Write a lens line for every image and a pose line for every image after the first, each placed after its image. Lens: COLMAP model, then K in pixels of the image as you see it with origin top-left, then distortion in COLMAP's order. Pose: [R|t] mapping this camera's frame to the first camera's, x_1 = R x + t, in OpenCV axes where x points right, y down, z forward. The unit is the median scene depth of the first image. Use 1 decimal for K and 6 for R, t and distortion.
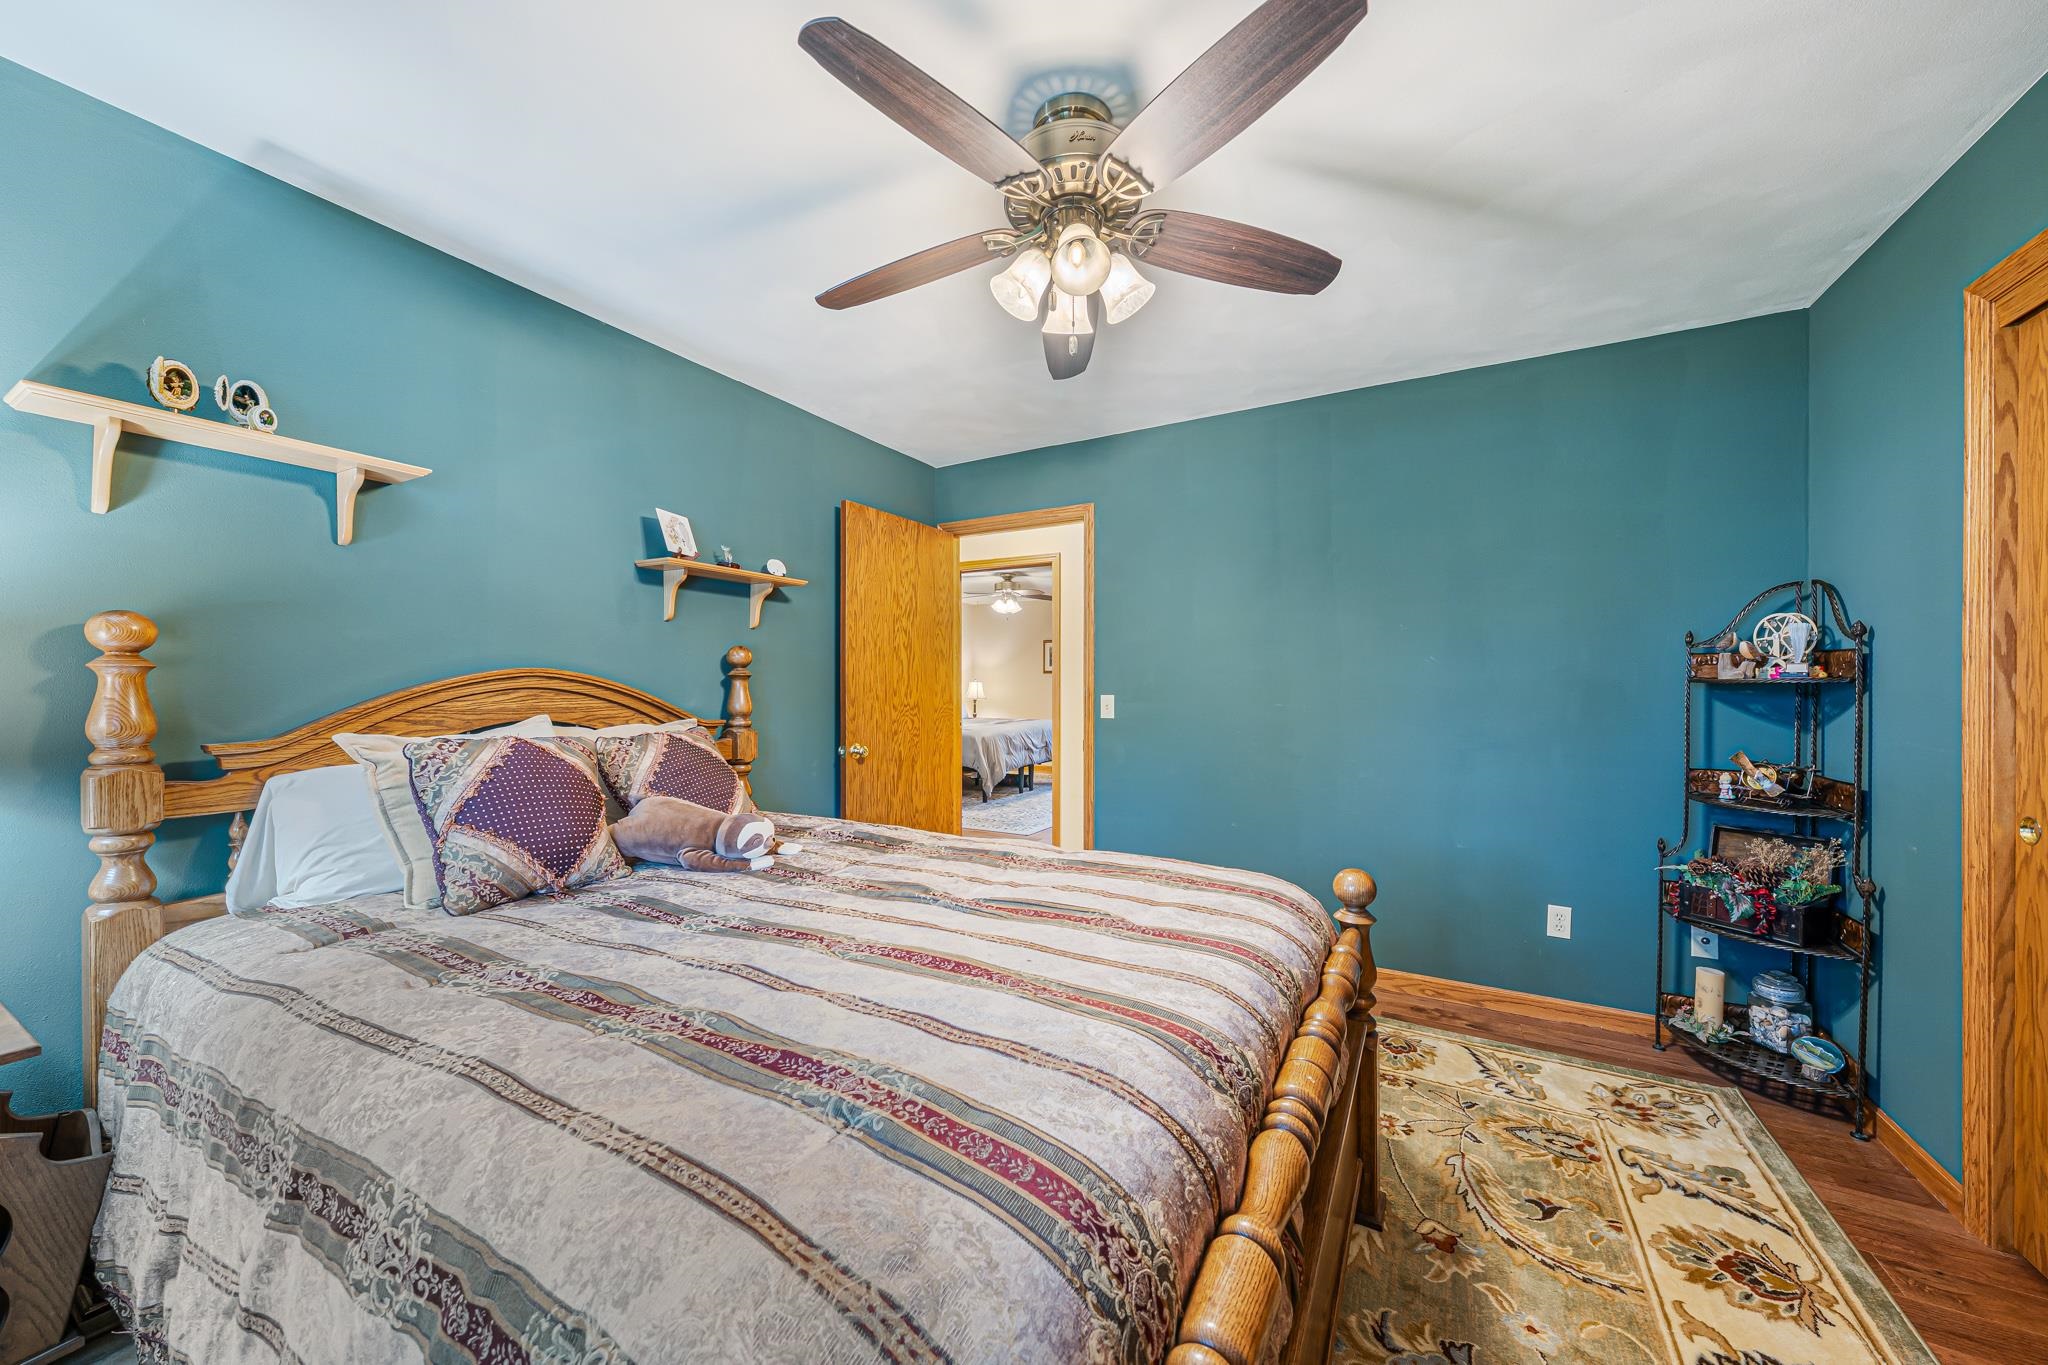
lens RADIAL K [[712.3, 0, 1025.7], [0, 712.3, 688.5], [0, 0, 1]] dist [-0.002215, 0.000808]
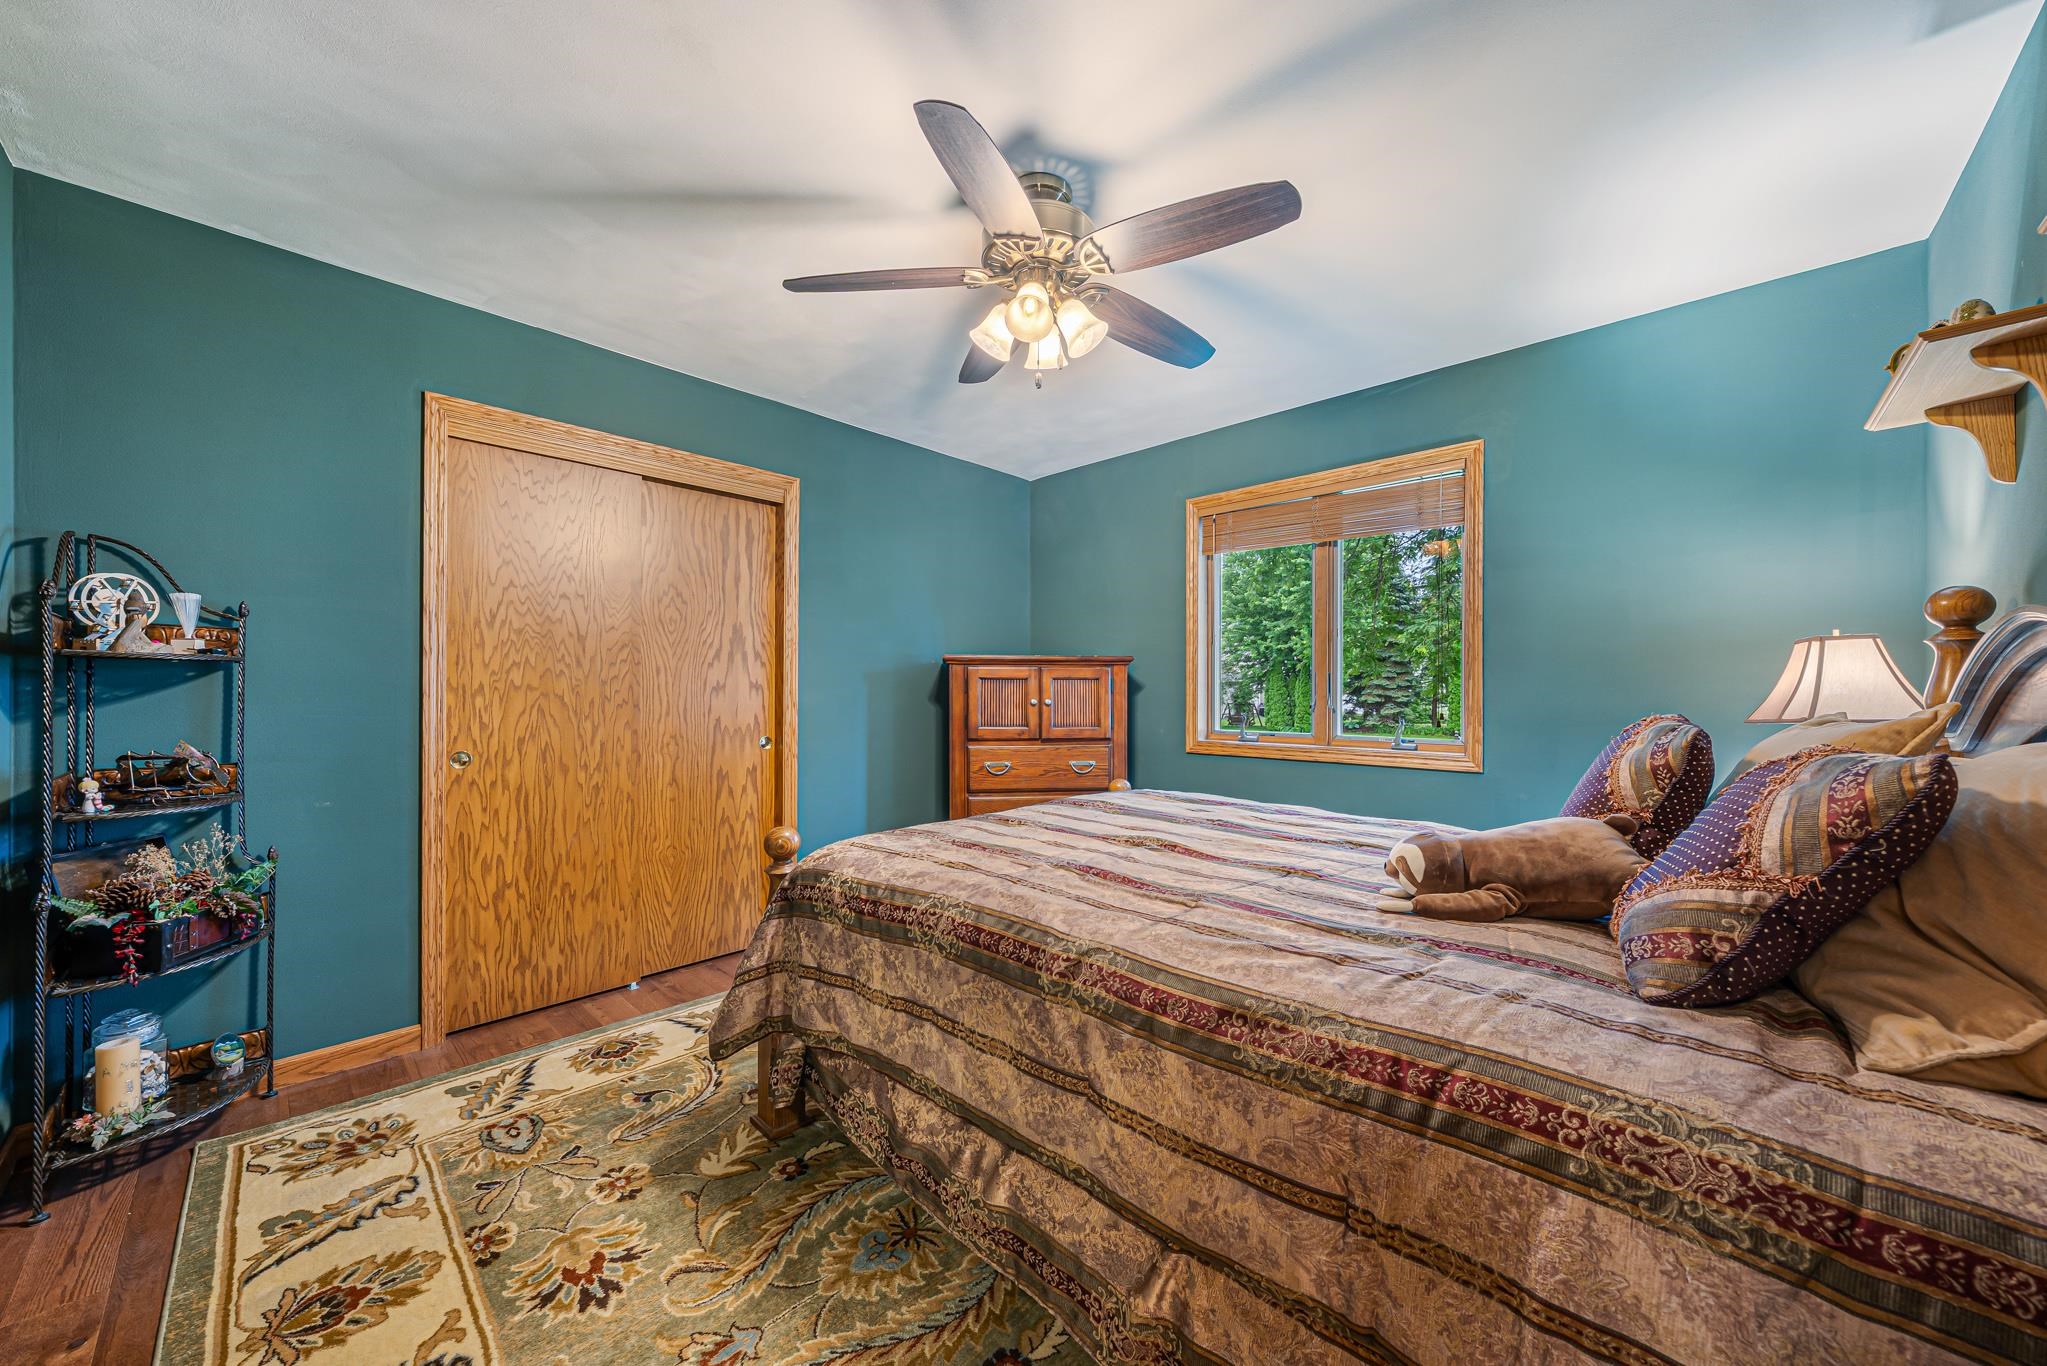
lens RADIAL K [[745.5, 0, 1023.9], [0, 745.5, 676.6], [0, 0, 1]] dist [0.000333, 0.000018]
pose [[-0.963458, 0.000402, 0.267858, -0.204808], [0.000752, 0.999999, 0.001203, 0.011985], [-0.267857, 0.001361, -0.963458, 1.832792]]
